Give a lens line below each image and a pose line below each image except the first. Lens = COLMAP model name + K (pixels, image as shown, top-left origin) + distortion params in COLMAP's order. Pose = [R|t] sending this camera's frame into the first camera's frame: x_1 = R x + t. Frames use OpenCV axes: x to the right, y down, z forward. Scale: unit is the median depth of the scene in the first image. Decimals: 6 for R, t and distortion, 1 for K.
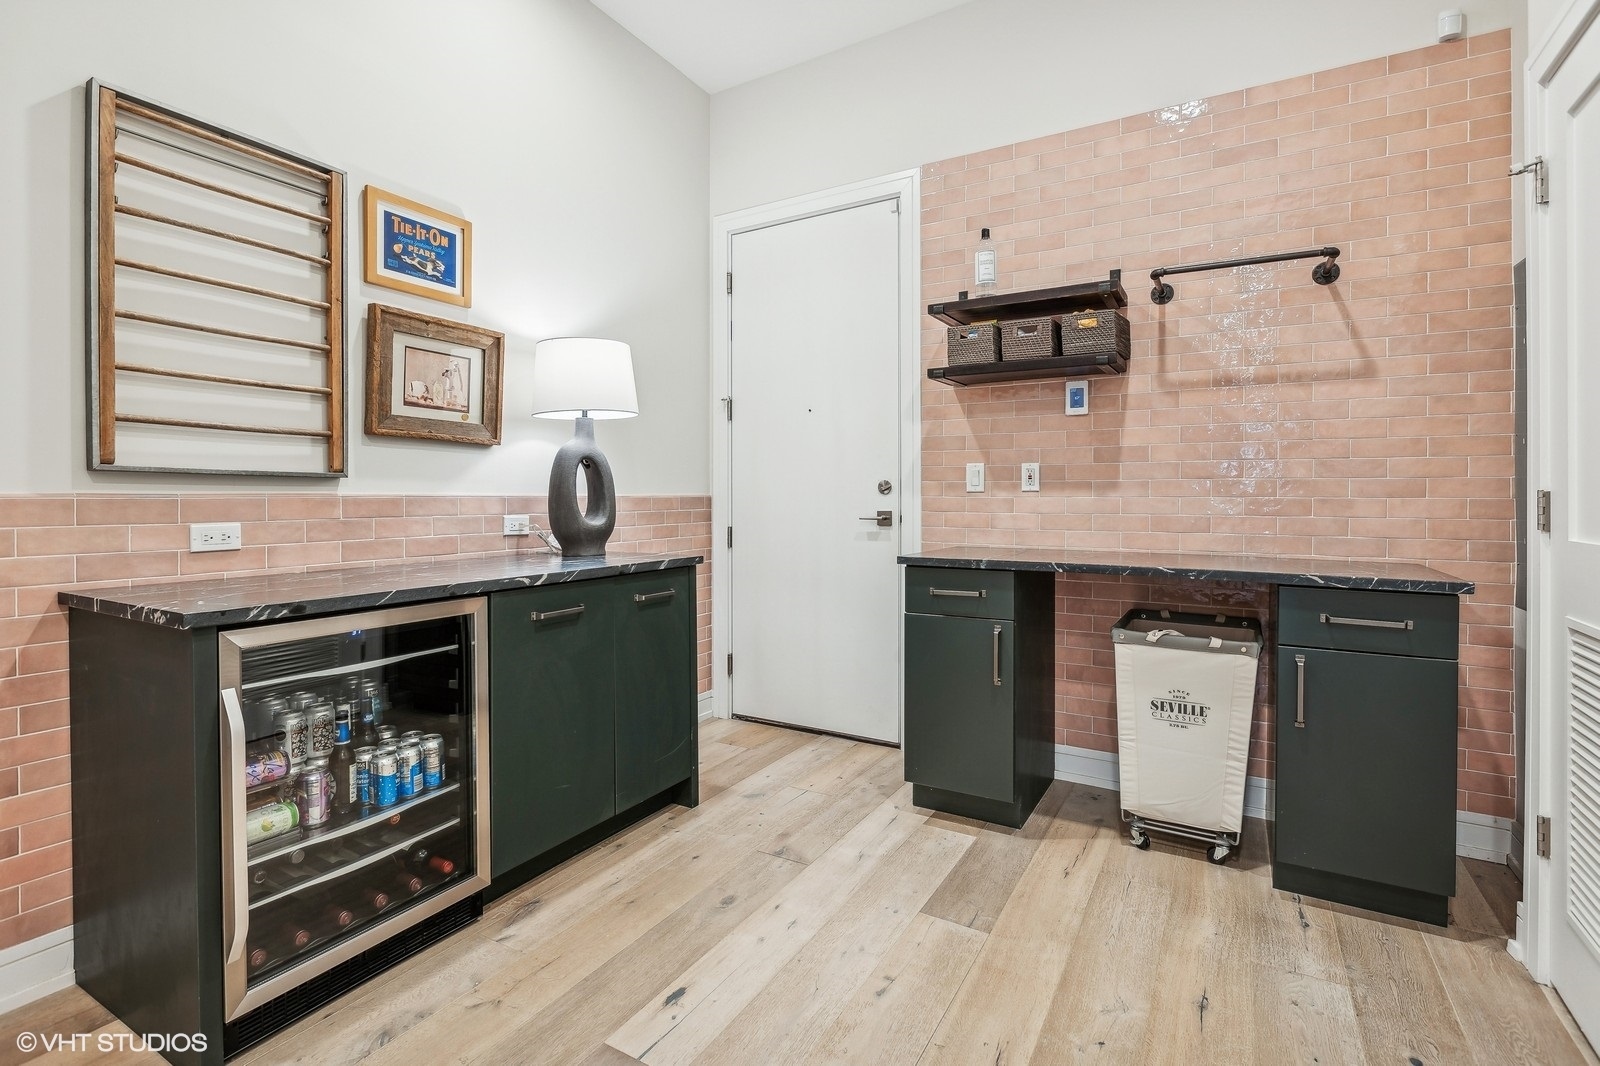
lens RADIAL K [[767.1, 0, 765.2], [0, 767.1, 502.7], [0, 0, 1]] dist [-0.002299, 0.000630]
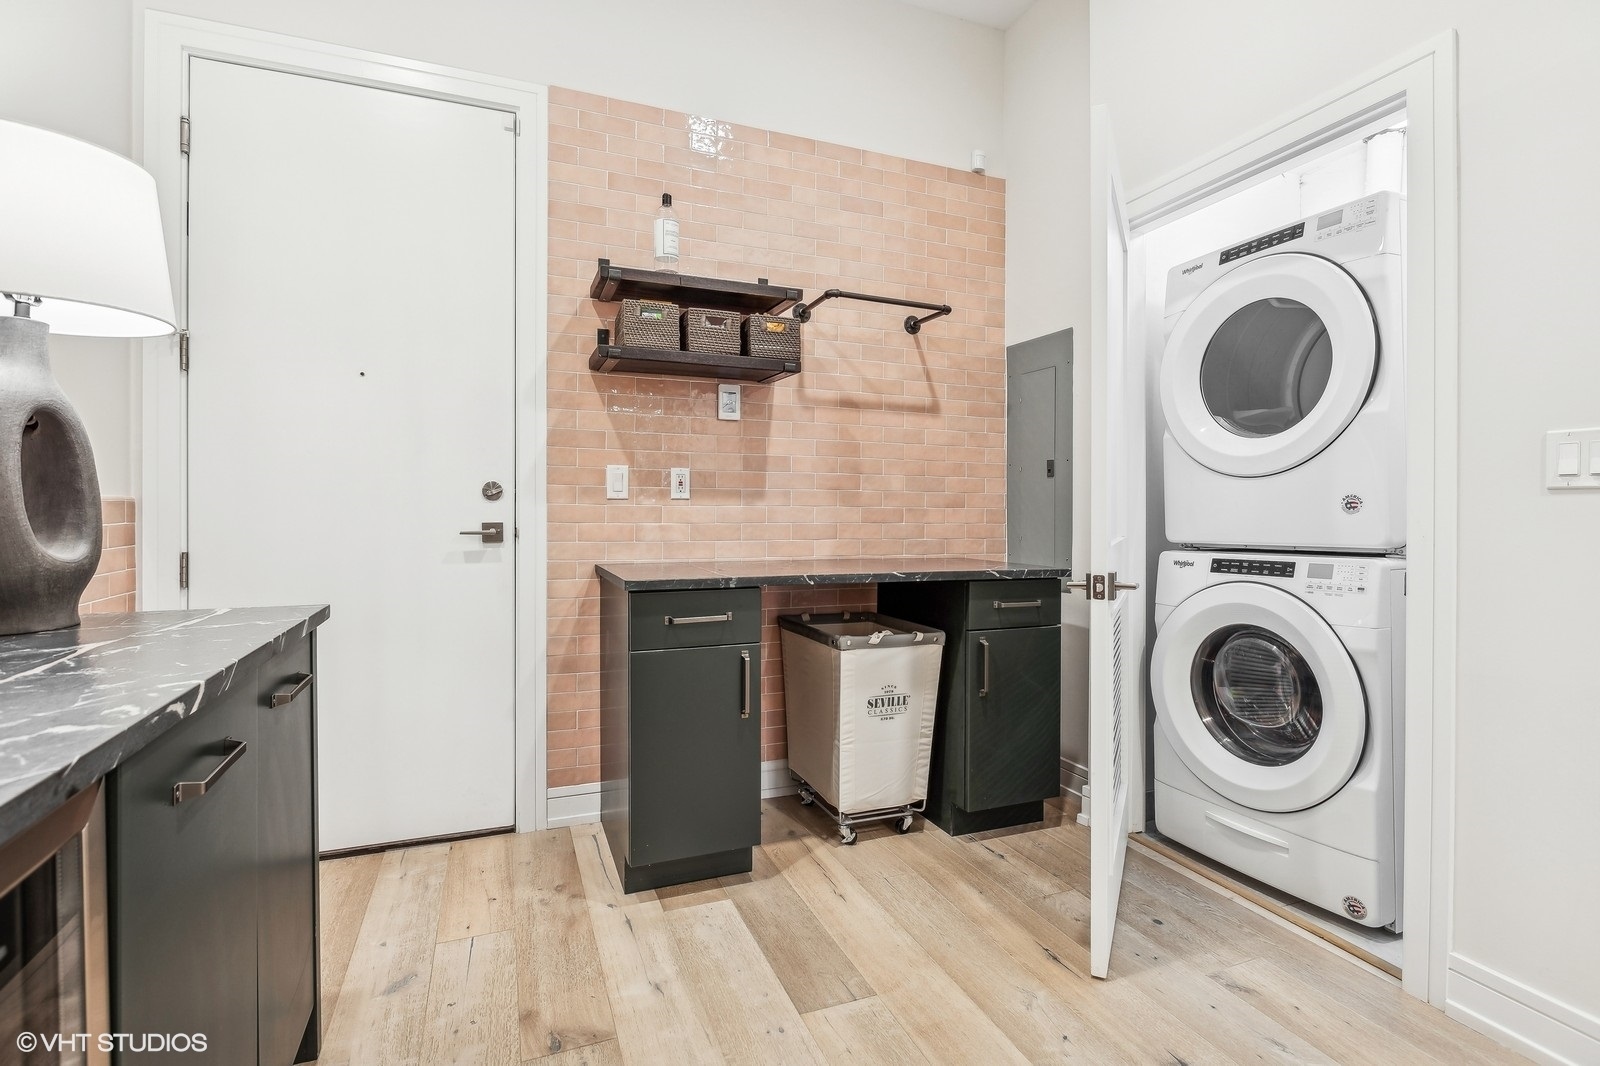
lens RADIAL K [[767.1, 0, 801.9], [0, 767.1, 512.5], [0, 0, 1]] dist [-0.002299, 0.000630]
pose [[0.585698, -0.000548, 0.810529, -0.348114], [-0.000306, 1.000000, 0.000898, 0.000335], [-0.810529, -0.000774, 0.585698, 0.398358]]
